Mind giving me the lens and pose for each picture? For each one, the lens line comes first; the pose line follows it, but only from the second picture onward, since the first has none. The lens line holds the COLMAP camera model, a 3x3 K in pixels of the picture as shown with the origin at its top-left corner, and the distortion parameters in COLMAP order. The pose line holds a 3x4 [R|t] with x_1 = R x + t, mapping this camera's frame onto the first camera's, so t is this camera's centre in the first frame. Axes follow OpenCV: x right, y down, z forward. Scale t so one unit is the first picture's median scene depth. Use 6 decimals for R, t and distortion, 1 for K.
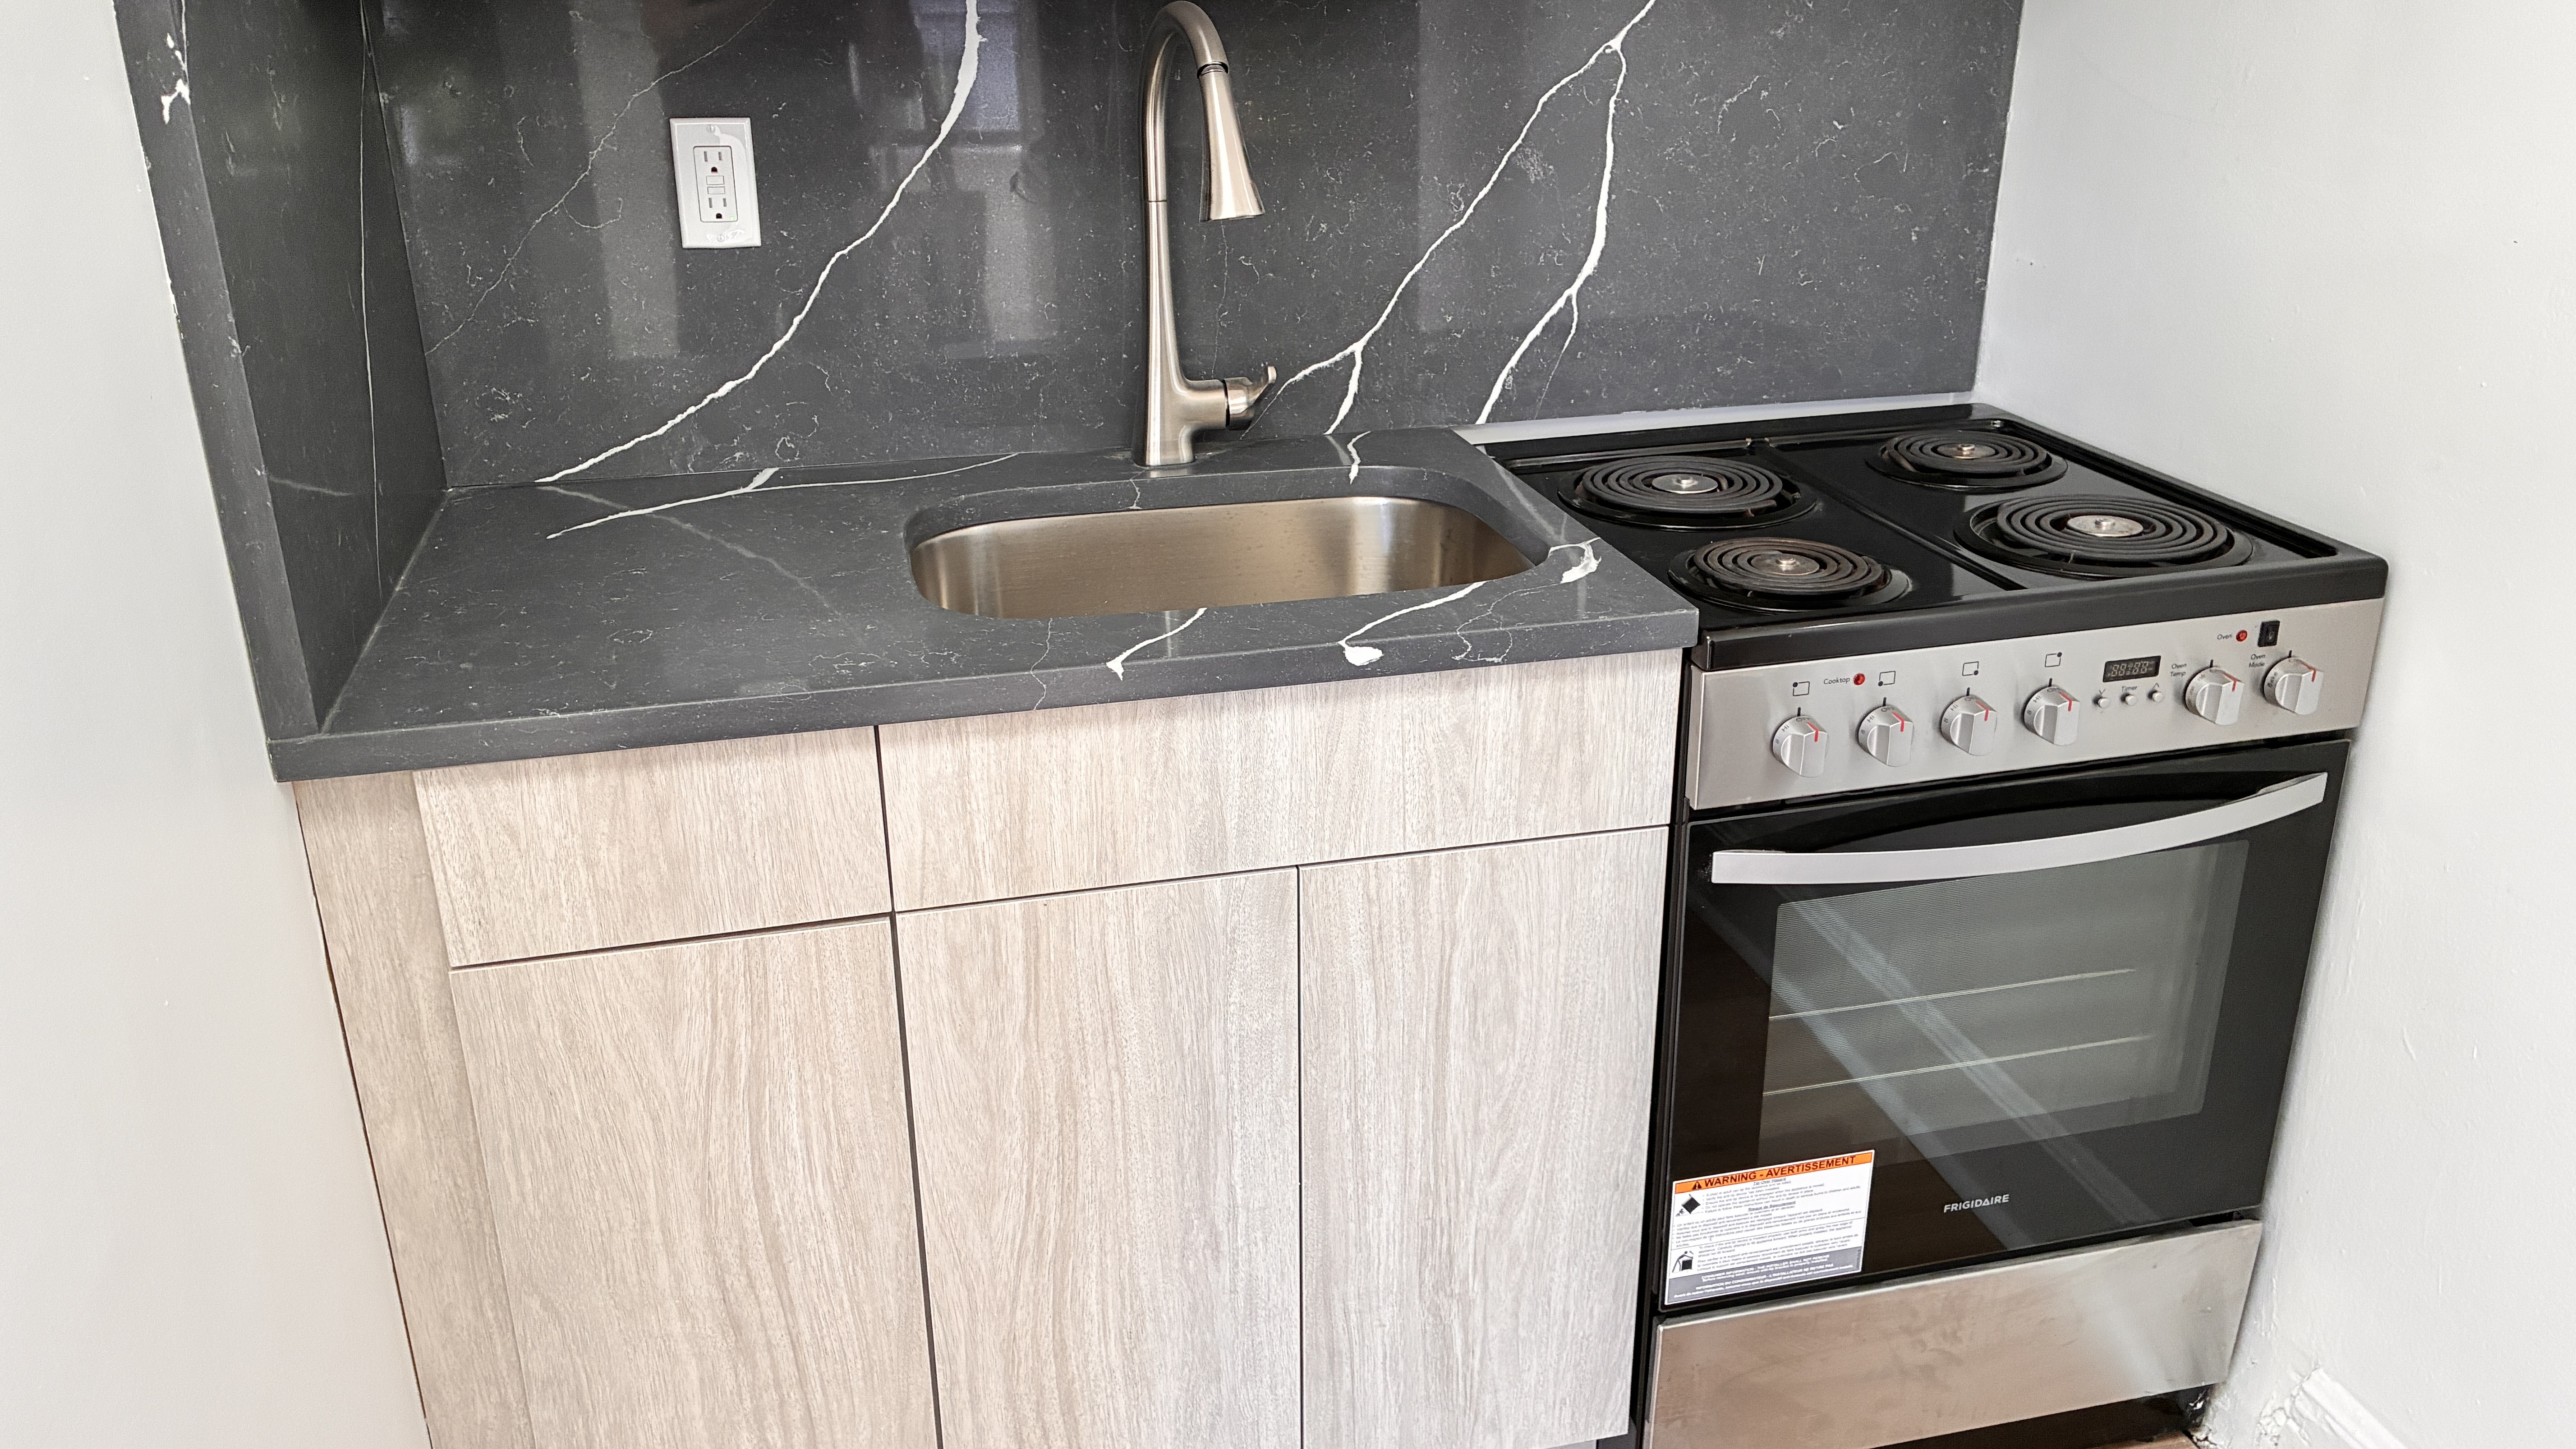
lens RADIAL K [[1955.9, 0, 1274.4], [0, 1955.9, 697.6], [0, 0, 1]] dist [0.033554, -0.040267]
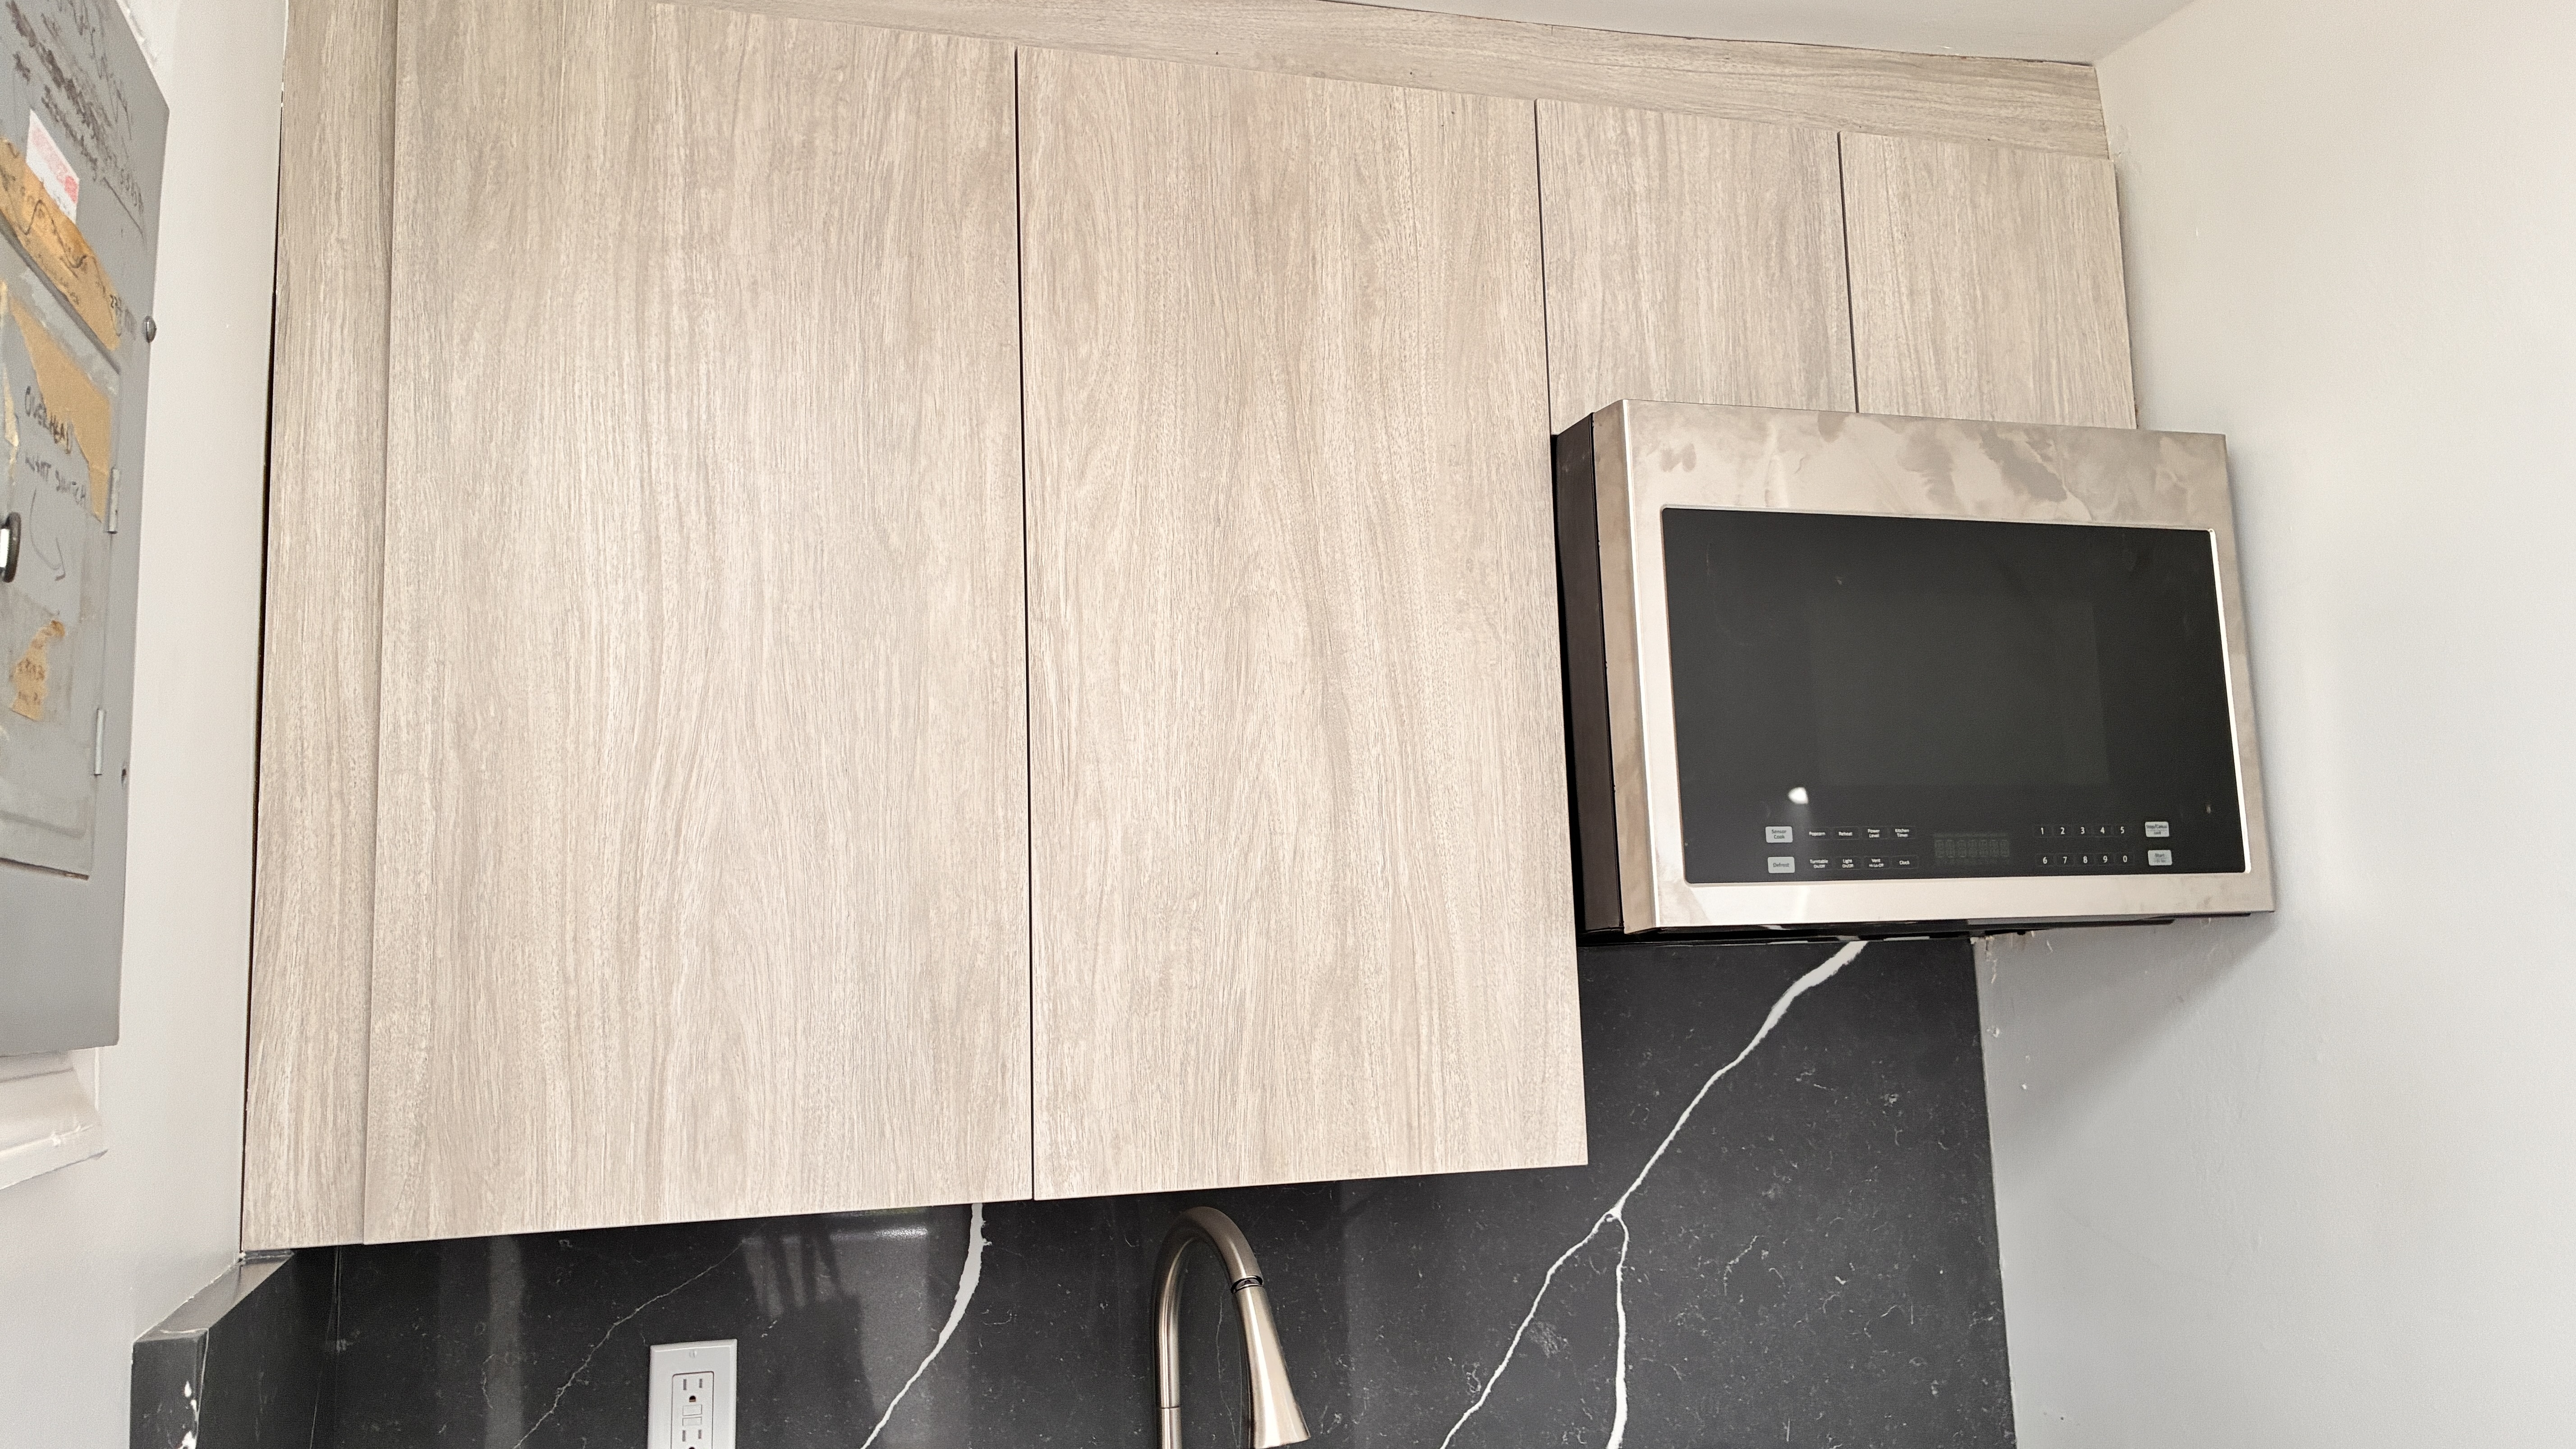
lens RADIAL K [[1955.9, 0, 1275.3], [0, 1955.9, 729.5], [0, 0, 1]] dist [0.033554, -0.040267]
pose [[0.996089, -0.016789, 0.086751, -0.096125], [0.056393, 0.876623, -0.477863, -0.096371], [-0.068025, 0.480886, 0.874141, 0.025905]]
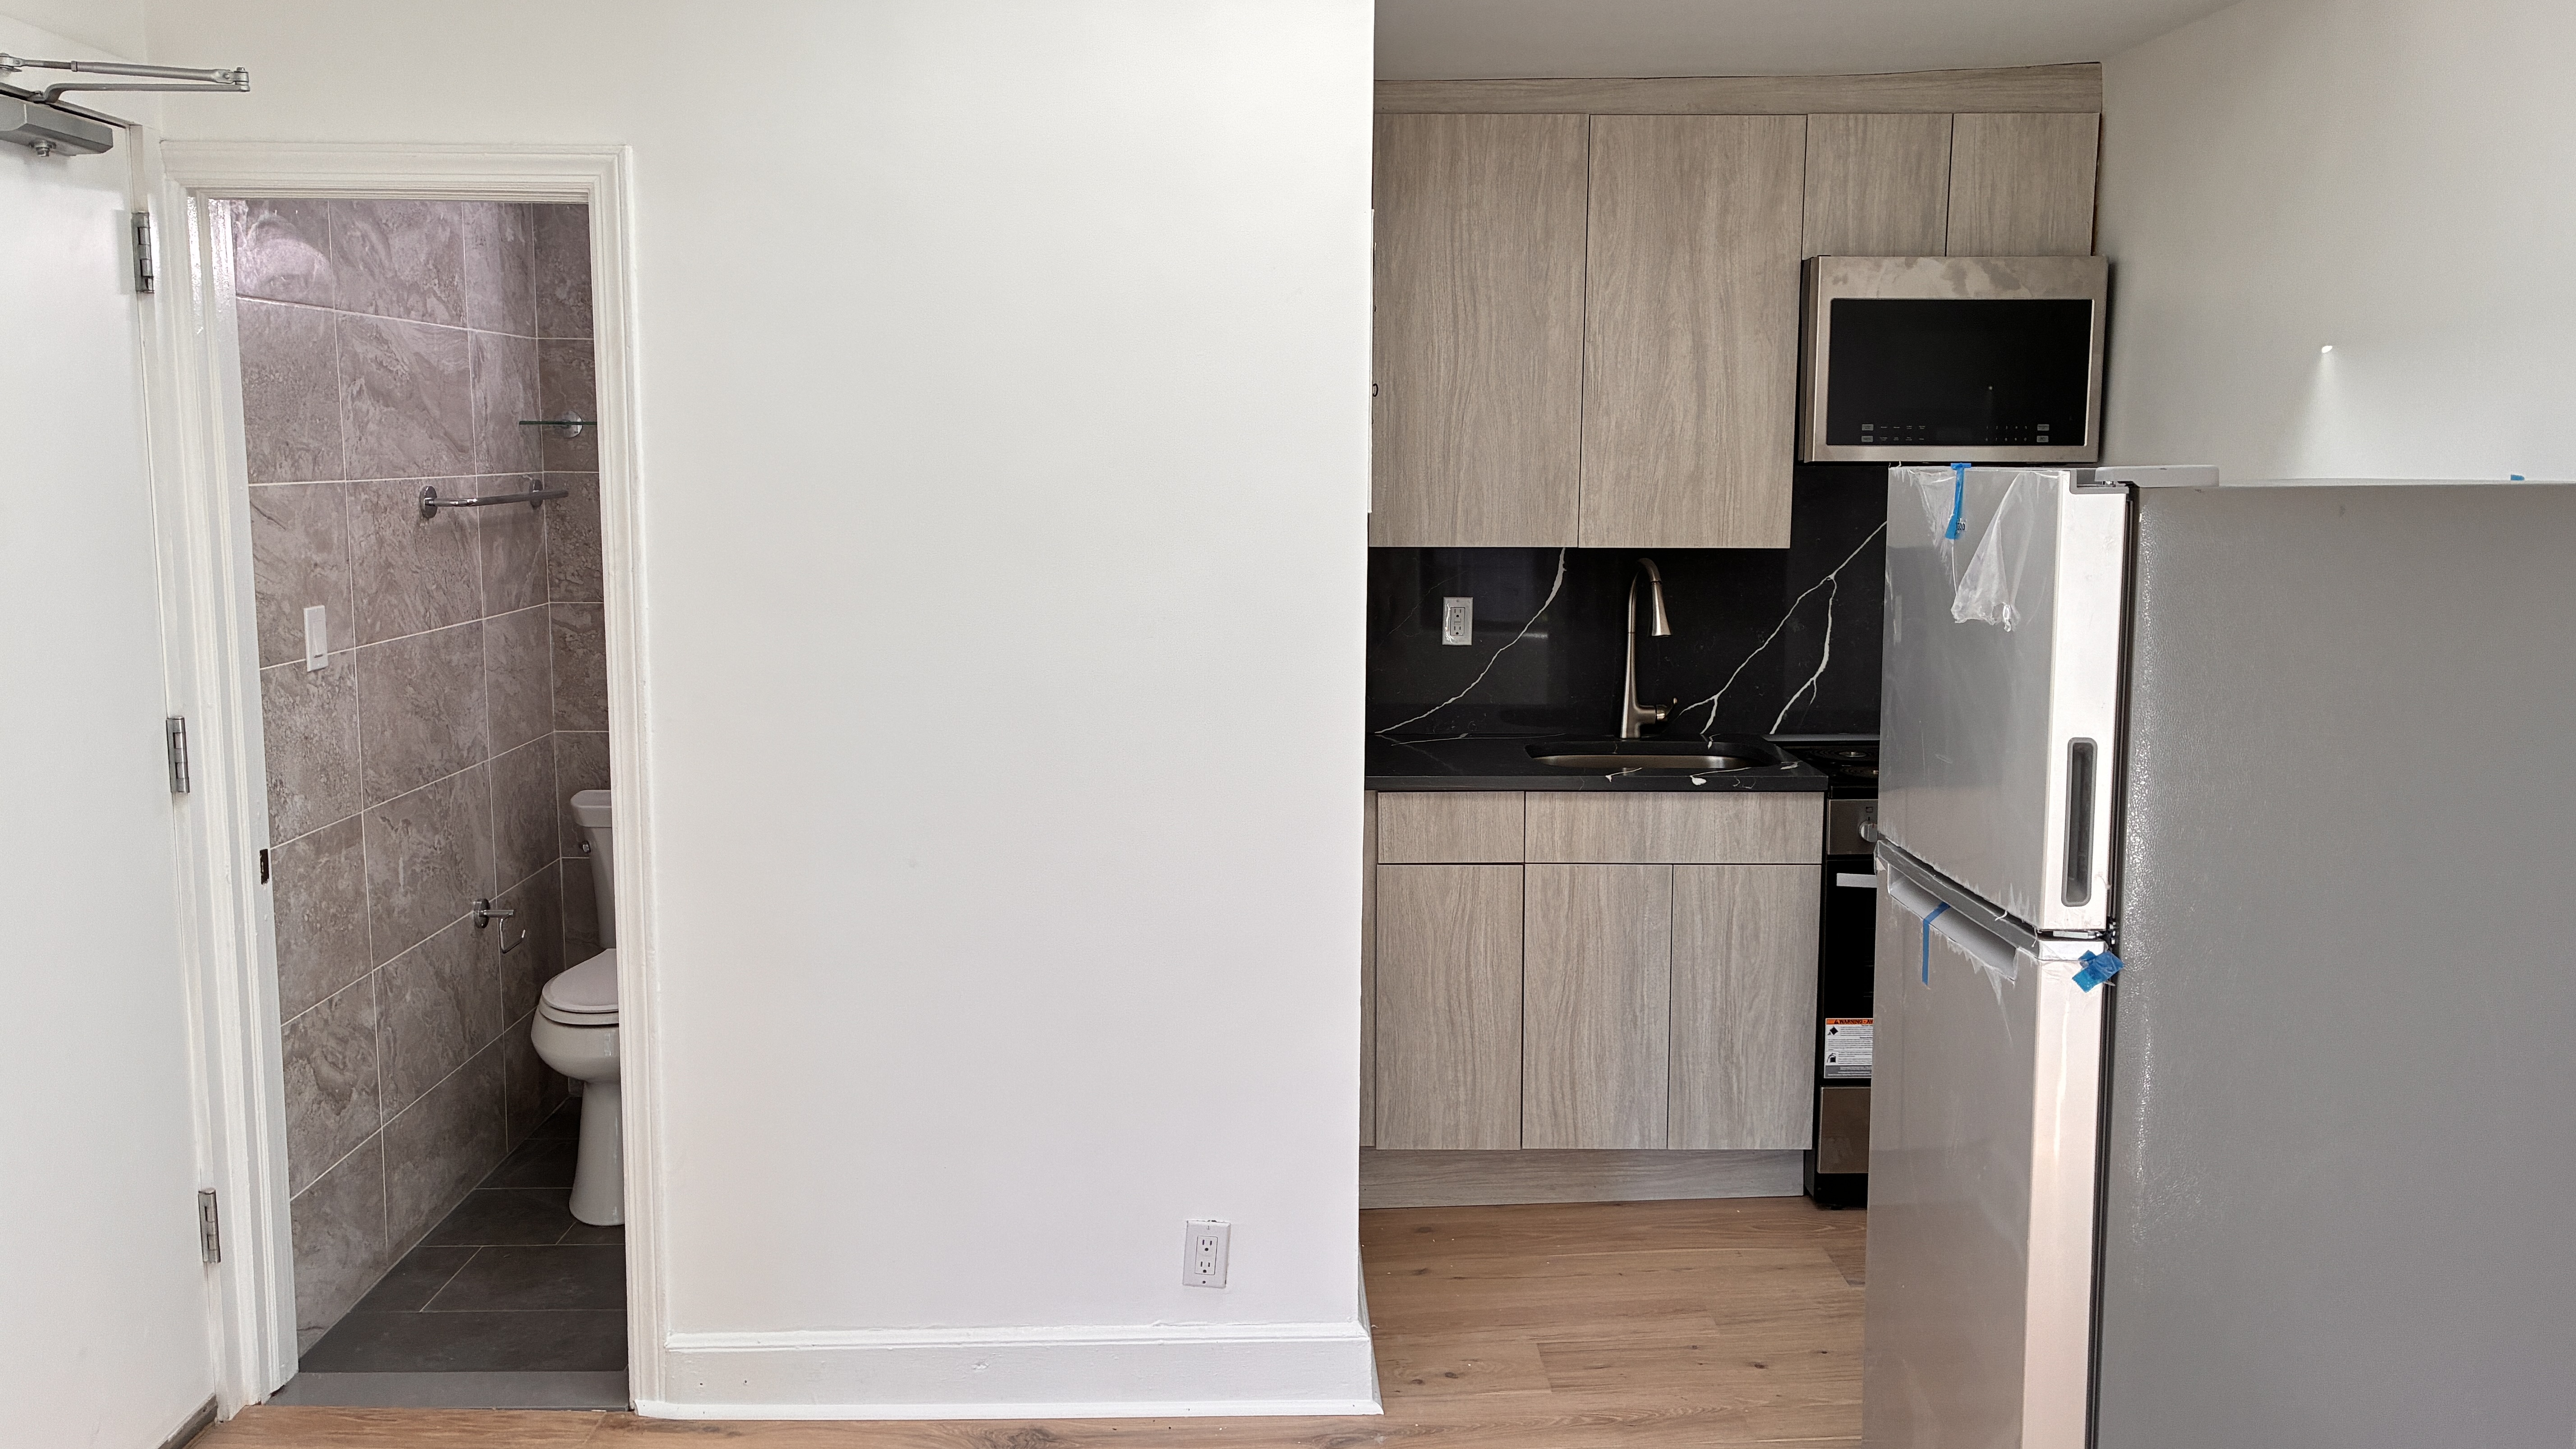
lens RADIAL K [[1955.9, 0, 1273.9], [0, 1955.9, 684.2], [0, 0, 1]] dist [0.033554, -0.040267]
pose [[0.971732, 0.036347, -0.233270, 0.091842], [-0.094762, 0.965038, -0.244379, 0.518658], [0.216232, 0.259576, 0.941203, -1.599899]]
